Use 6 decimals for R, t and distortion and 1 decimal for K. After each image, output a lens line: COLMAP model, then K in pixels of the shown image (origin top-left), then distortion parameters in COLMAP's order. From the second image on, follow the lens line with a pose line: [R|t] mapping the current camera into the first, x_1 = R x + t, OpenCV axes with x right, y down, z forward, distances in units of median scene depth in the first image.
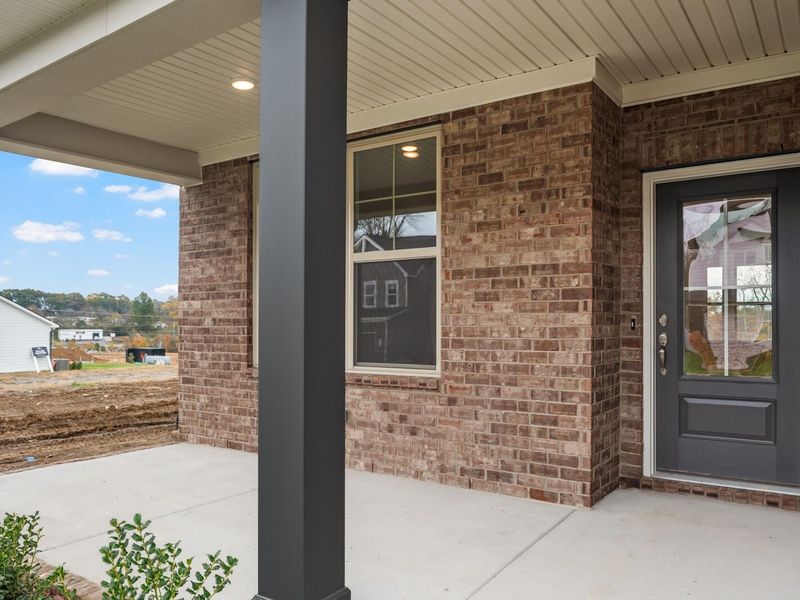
lens RADIAL K [[636.4, 0, 401.8], [0, 636.4, 302.3], [0, 0, 1]] dist [-0.037642, -0.001713]
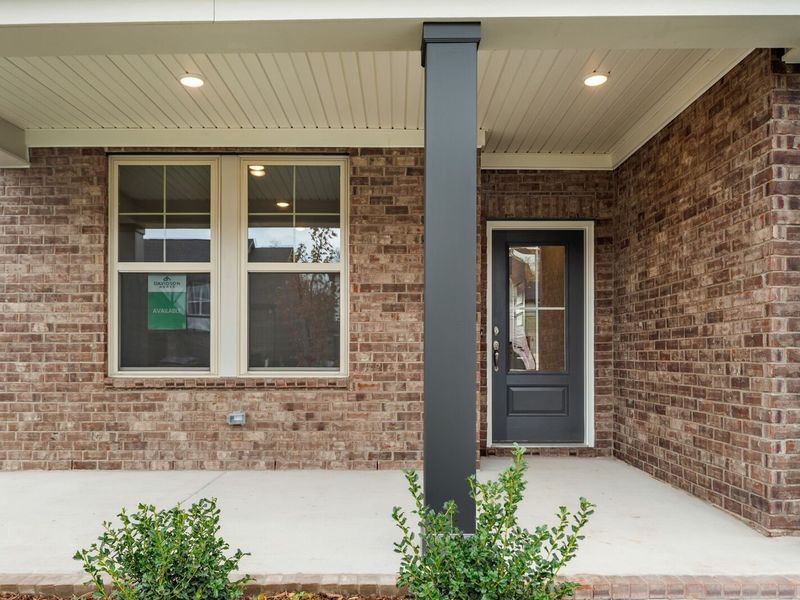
lens RADIAL K [[636.4, 0, 407.3], [0, 636.4, 328.7], [0, 0, 1]] dist [-0.037642, -0.001713]
pose [[0.807485, 0.023722, 0.589411, -0.535113], [-0.020258, 0.999717, -0.012482, 0.043456], [-0.589541, -0.001861, 0.807737, 0.012415]]
